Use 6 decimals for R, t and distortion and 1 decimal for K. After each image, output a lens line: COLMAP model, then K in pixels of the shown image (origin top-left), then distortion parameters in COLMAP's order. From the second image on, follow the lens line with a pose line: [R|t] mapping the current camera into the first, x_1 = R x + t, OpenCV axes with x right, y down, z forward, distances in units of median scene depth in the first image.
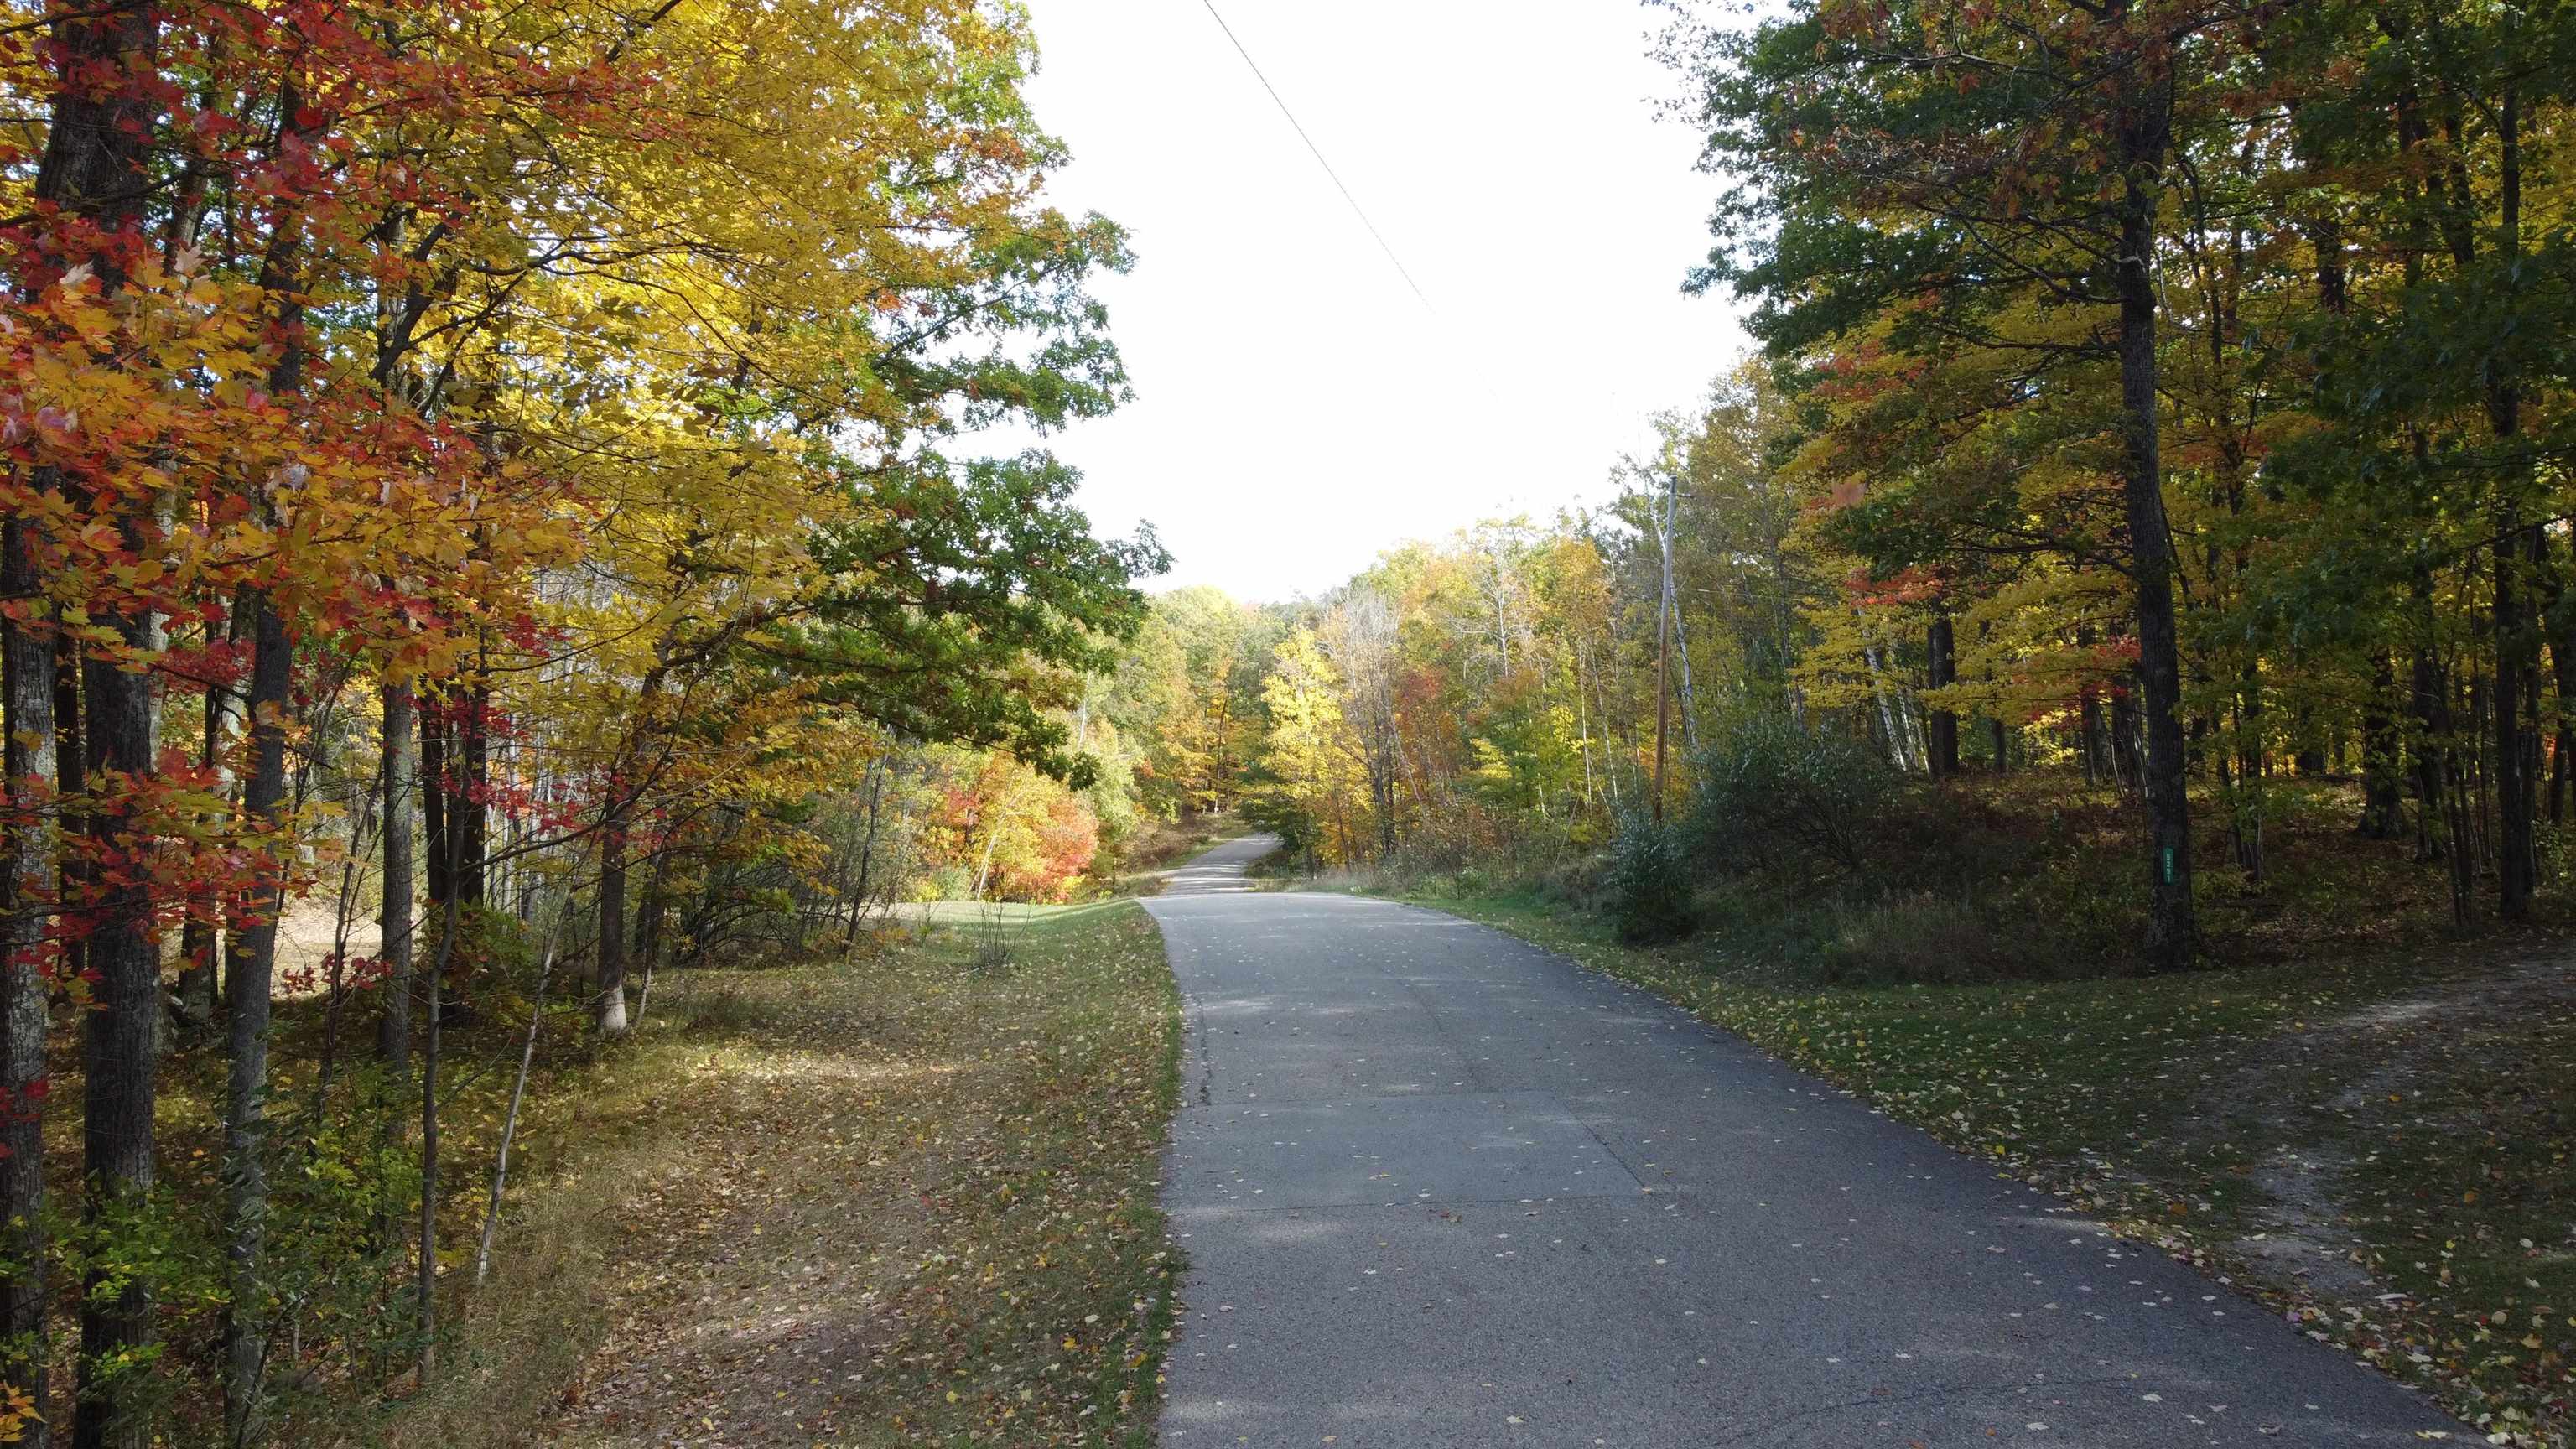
lens RADIAL K [[1970.1, 0, 1288.6], [0, 1970.1, 729.5], [0, 0, 1]] dist [-0.000779, -0.003590]
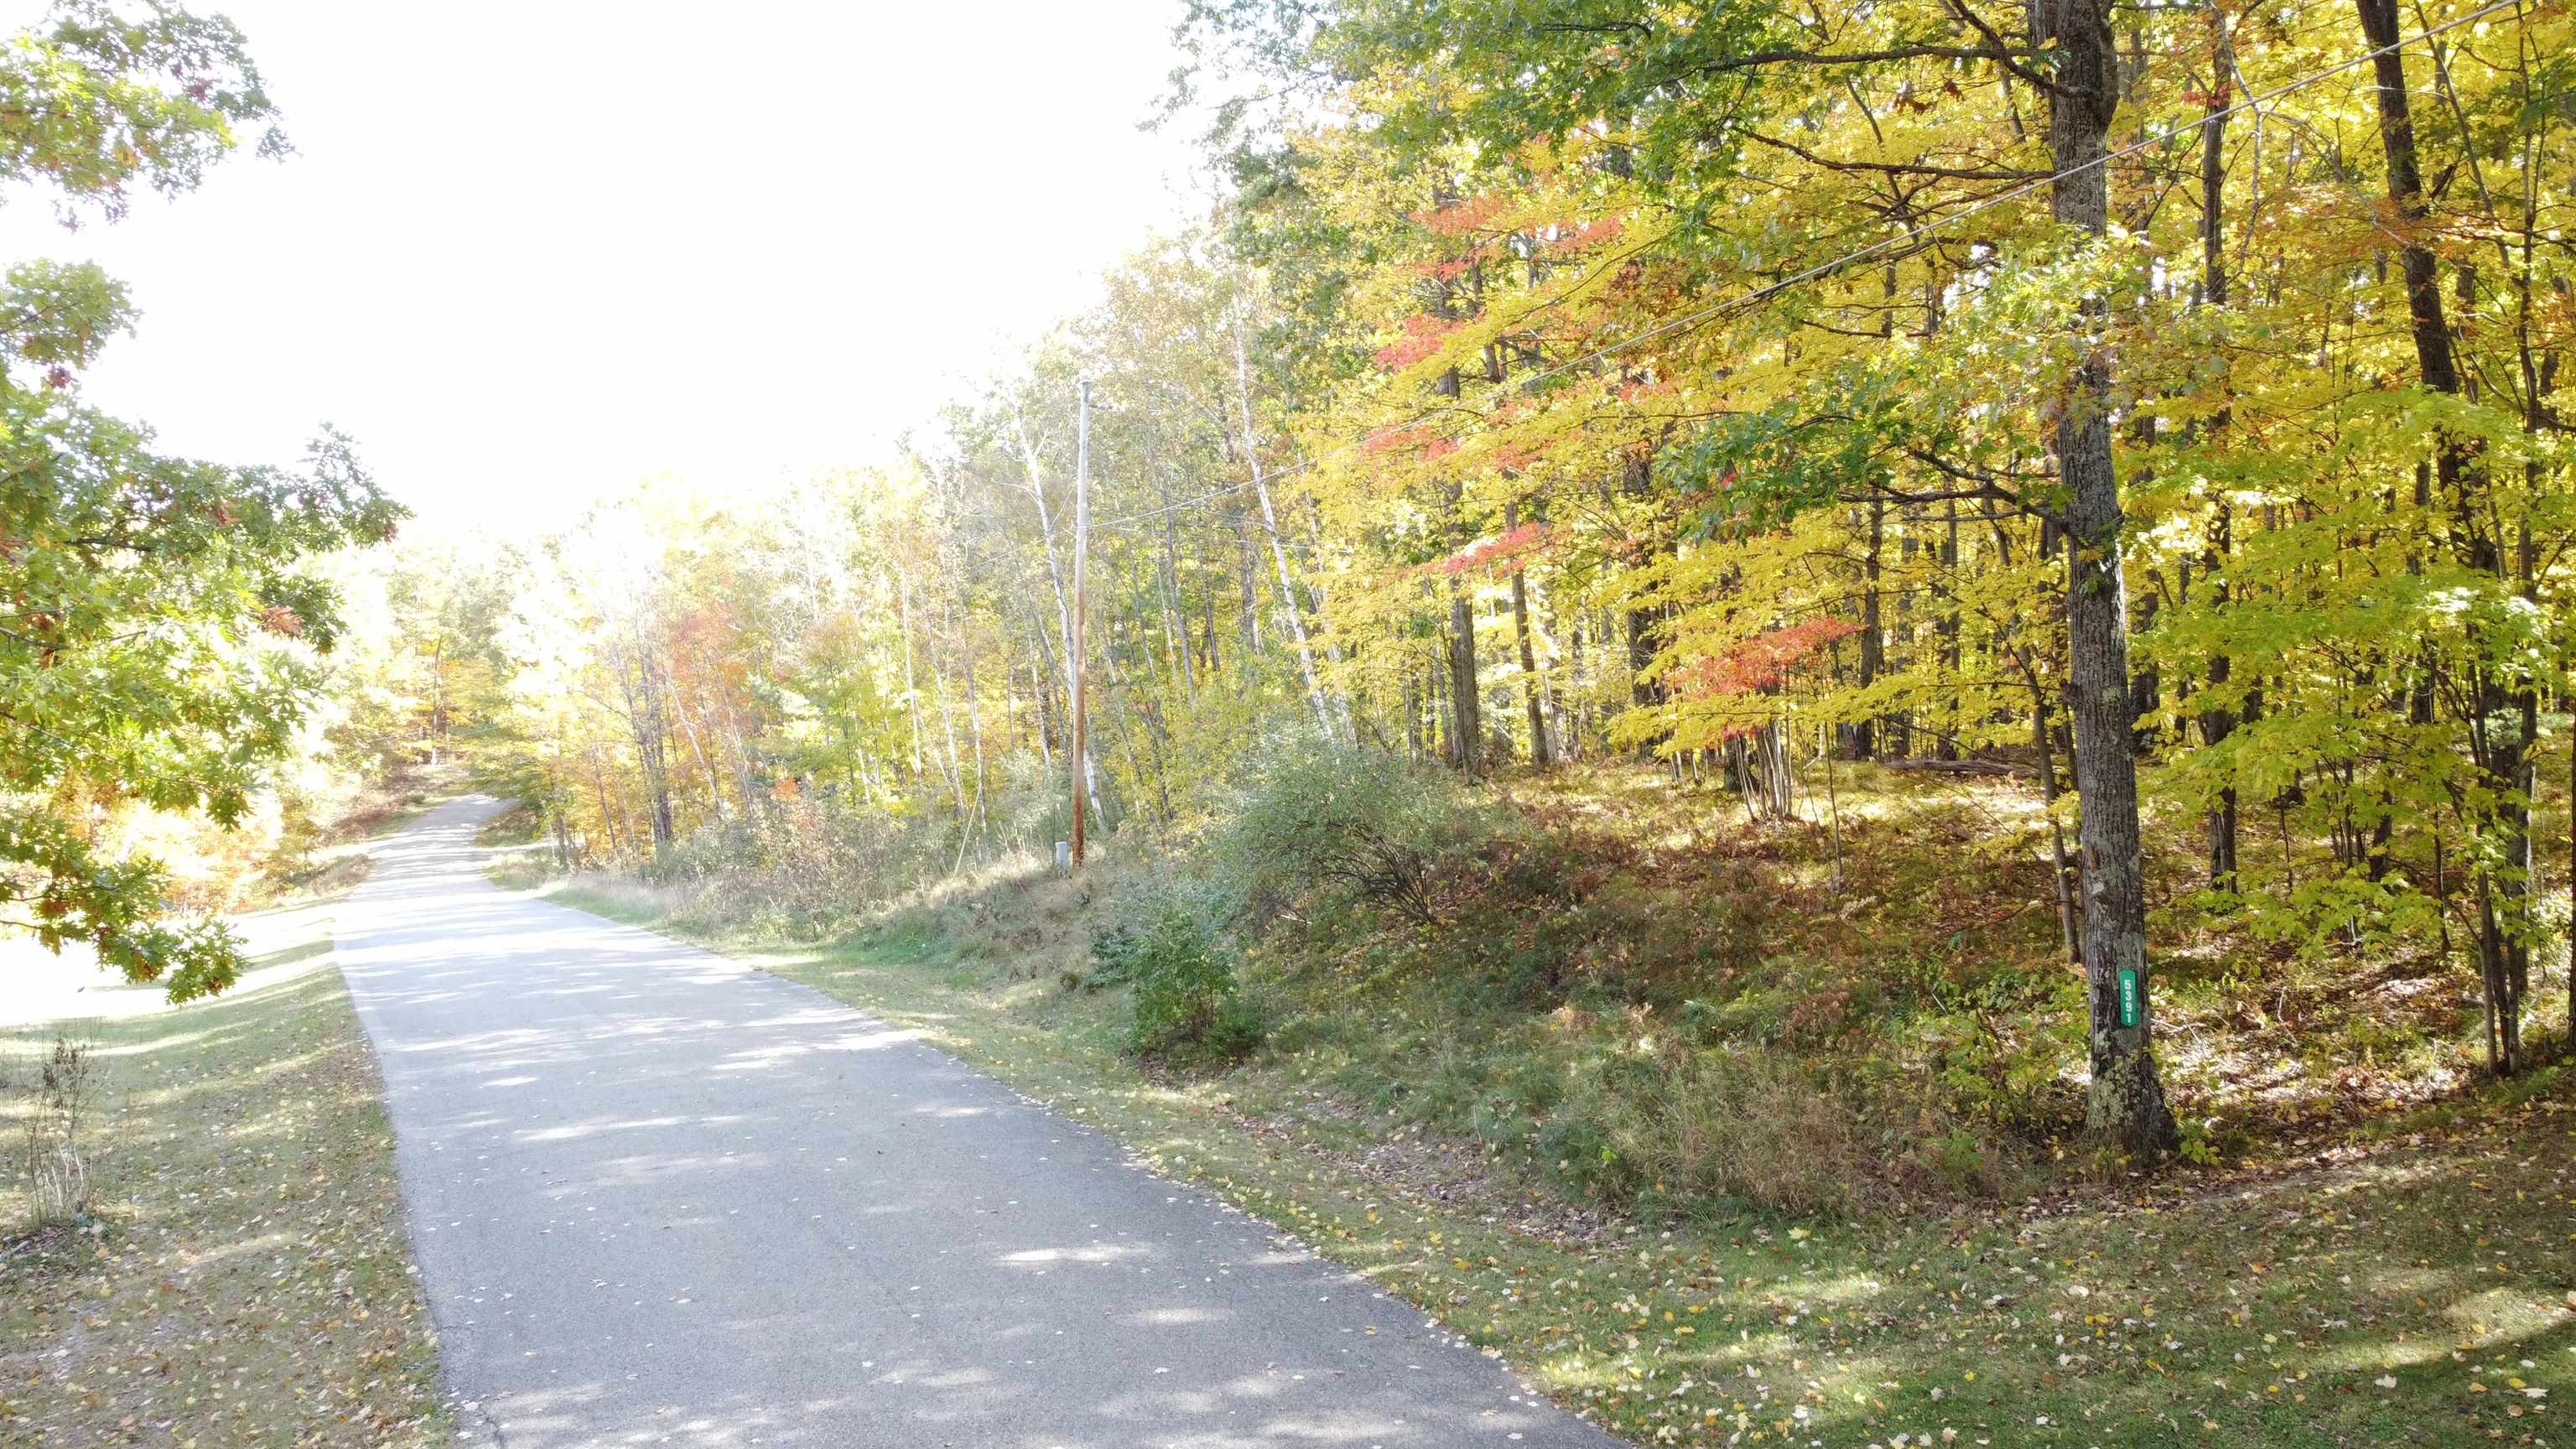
lens RADIAL K [[1970.1, 0, 1288.6], [0, 1970.1, 714.8], [0, 0, 1]] dist [-0.000779, -0.003590]
pose [[0.929555, -0.035547, 0.366965, -0.010525], [0.022496, 0.998955, 0.039782, -0.015086], [-0.367996, -0.028724, 0.929384, 0.142760]]
